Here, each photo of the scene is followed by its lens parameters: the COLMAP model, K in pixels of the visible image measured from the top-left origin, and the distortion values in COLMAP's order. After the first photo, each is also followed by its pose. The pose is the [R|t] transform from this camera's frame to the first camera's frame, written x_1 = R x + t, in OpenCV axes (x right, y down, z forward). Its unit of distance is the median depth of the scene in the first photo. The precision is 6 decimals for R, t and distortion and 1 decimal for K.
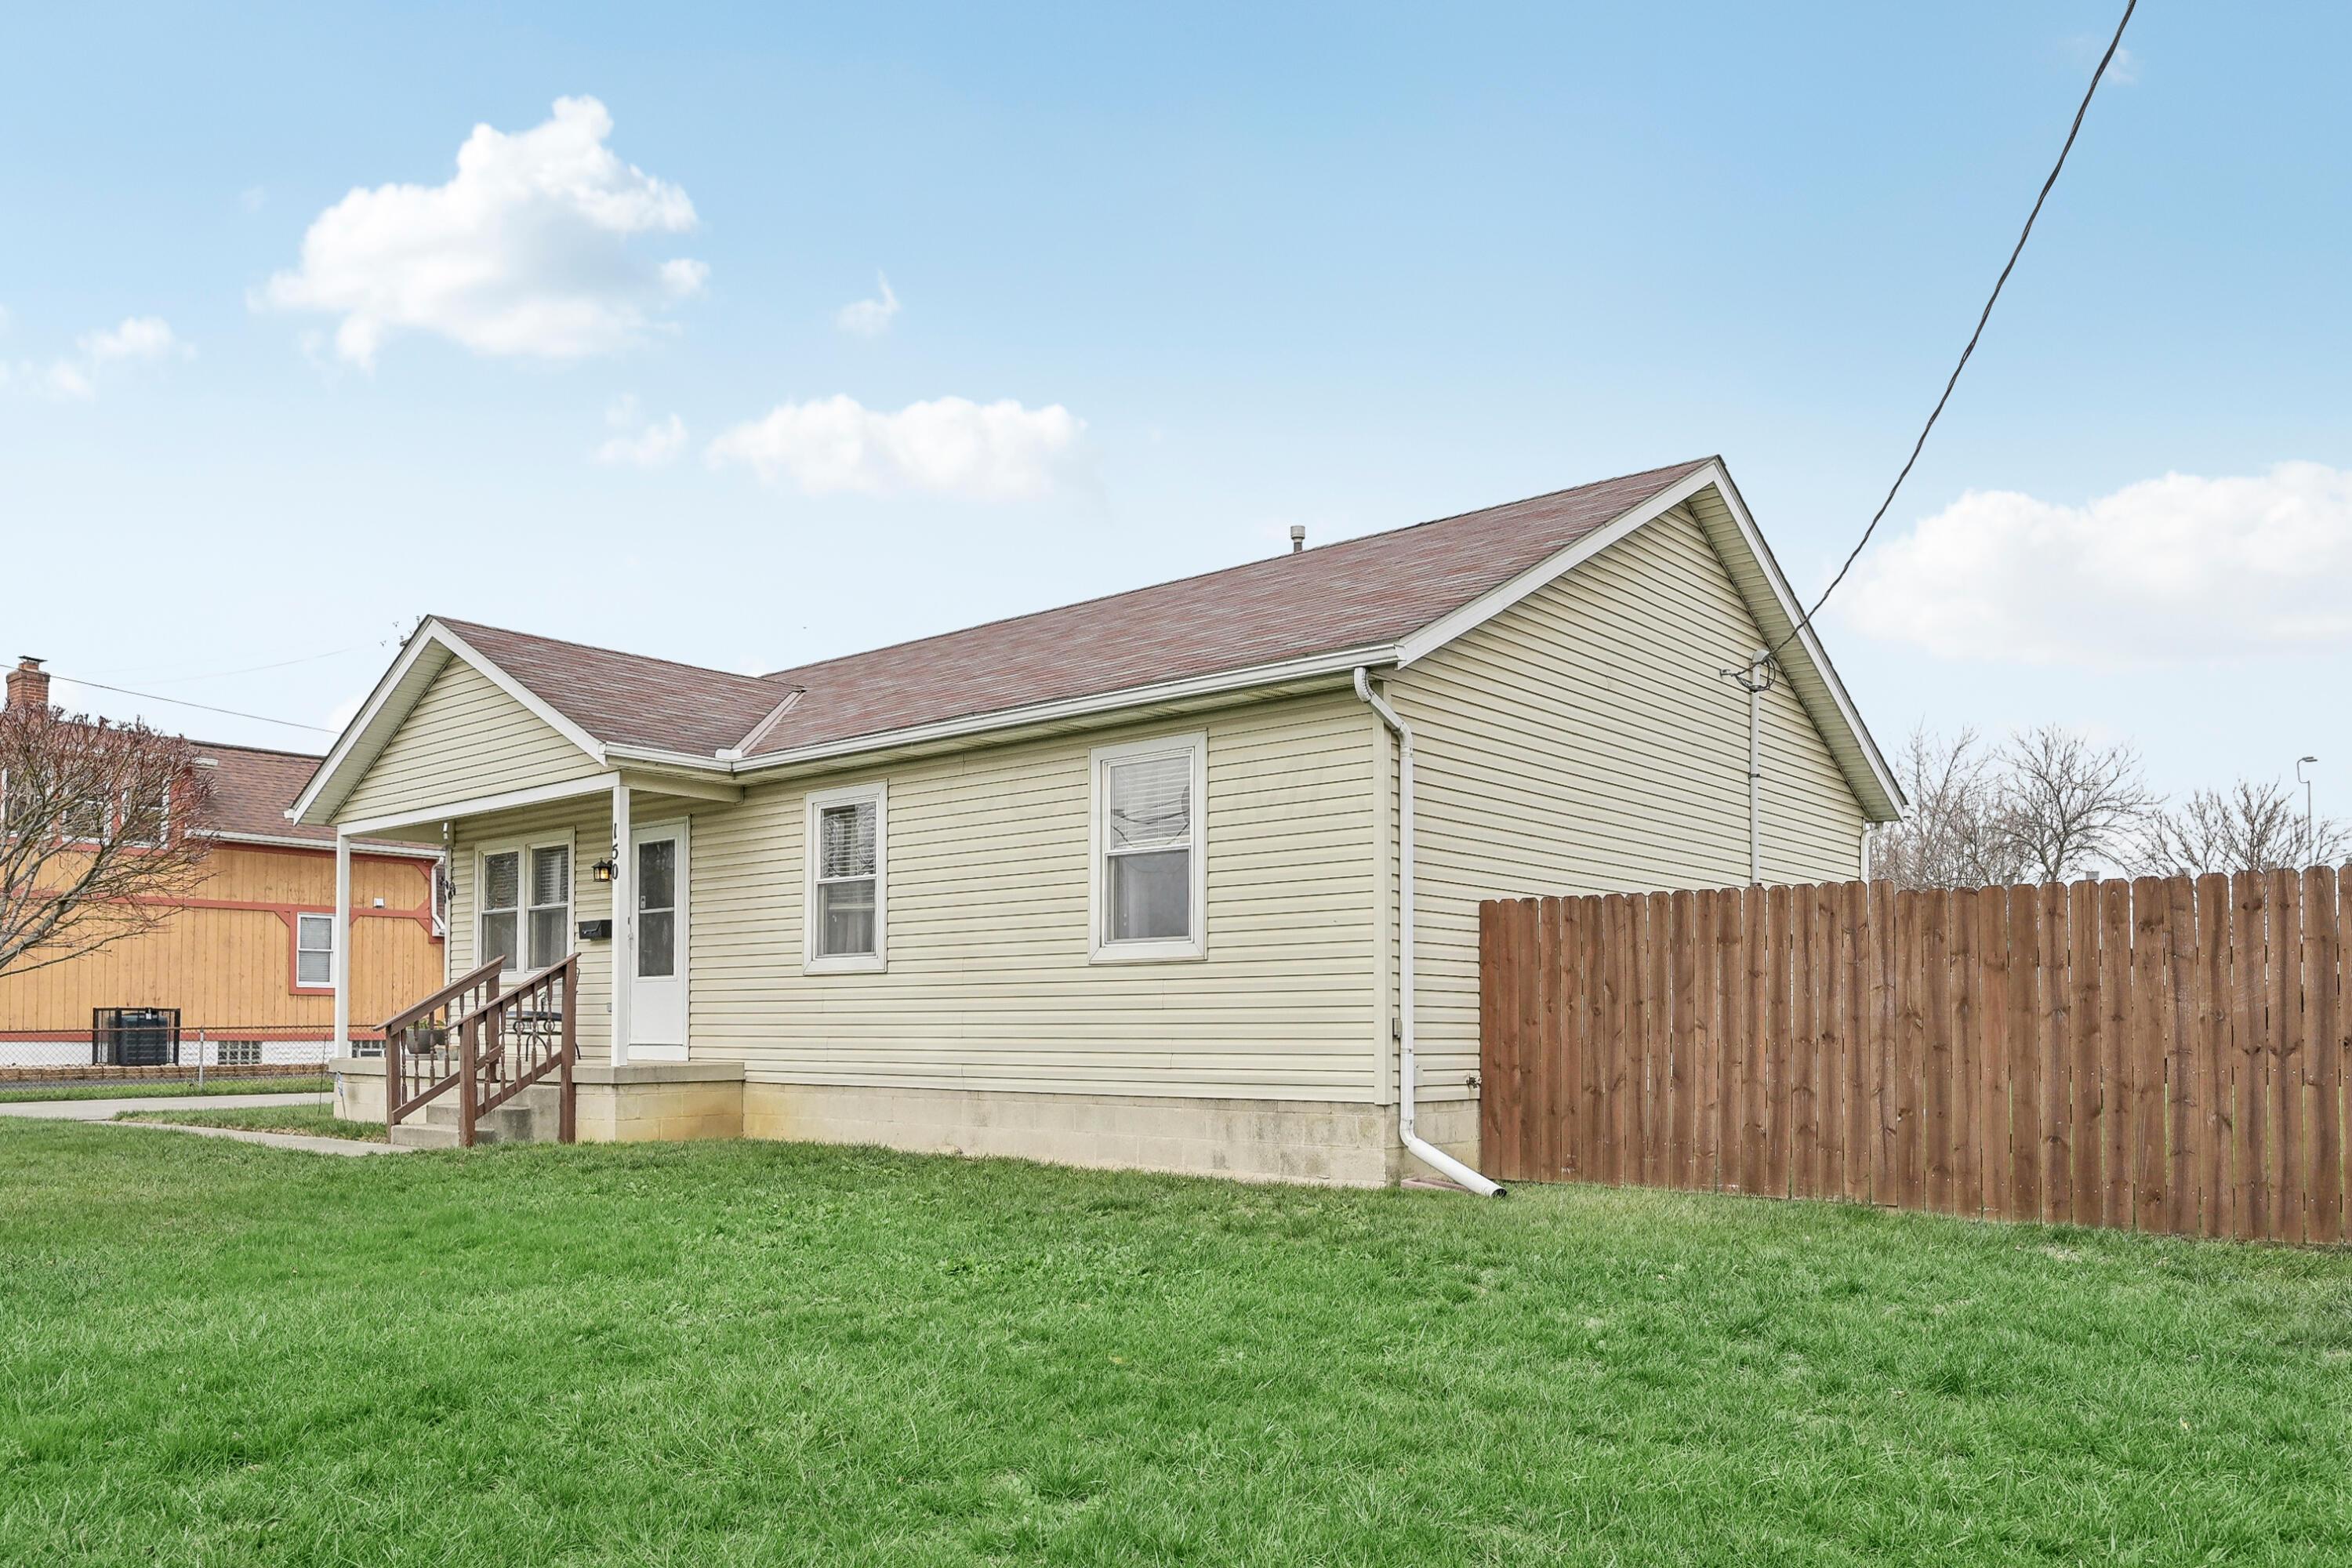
lens RADIAL K [[1713.4, 0, 1172.8], [0, 1713.4, 997.1], [0, 0, 1]] dist [-0.007939, 0.001024]
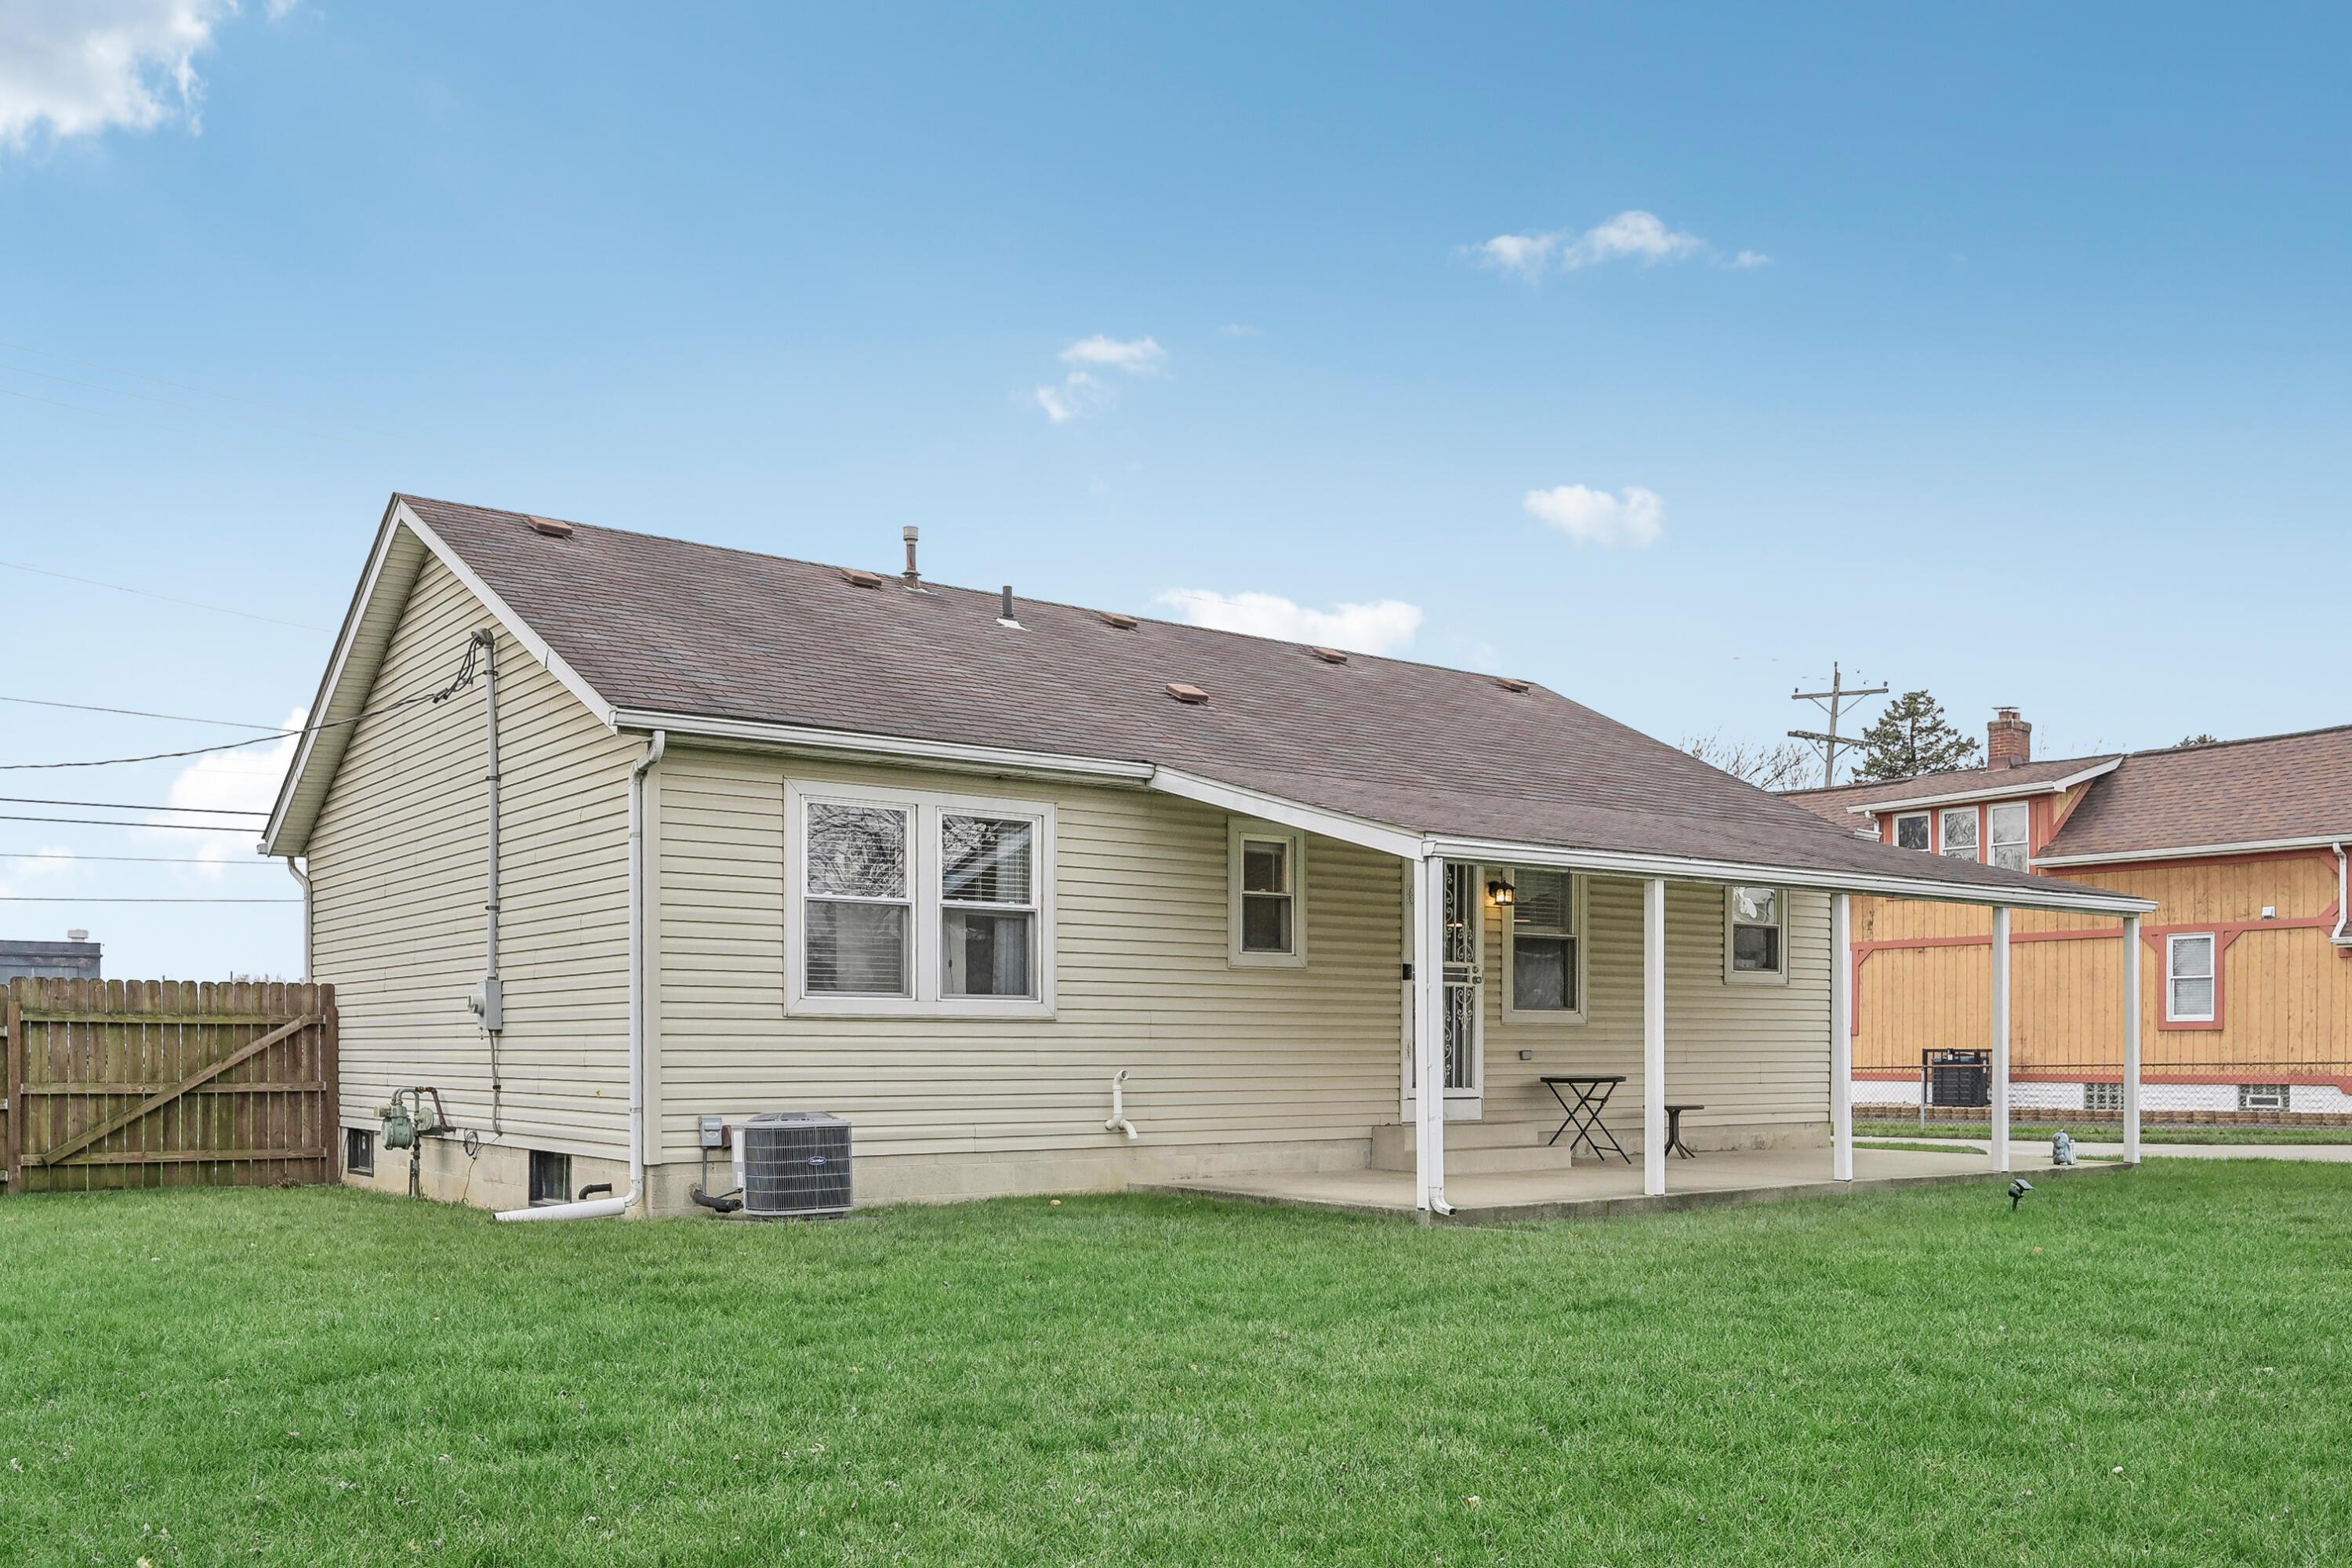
lens RADIAL K [[1947.2, 0, 1172.7], [0, 1947.2, 1065.7], [0, 0, 1]] dist [-0.001068, 0.002137]
pose [[-0.199551, -0.000992, -0.979887, 0.573753], [0.016484, 0.999855, -0.004369, 0.012986], [0.979749, -0.017025, -0.199505, 0.734213]]
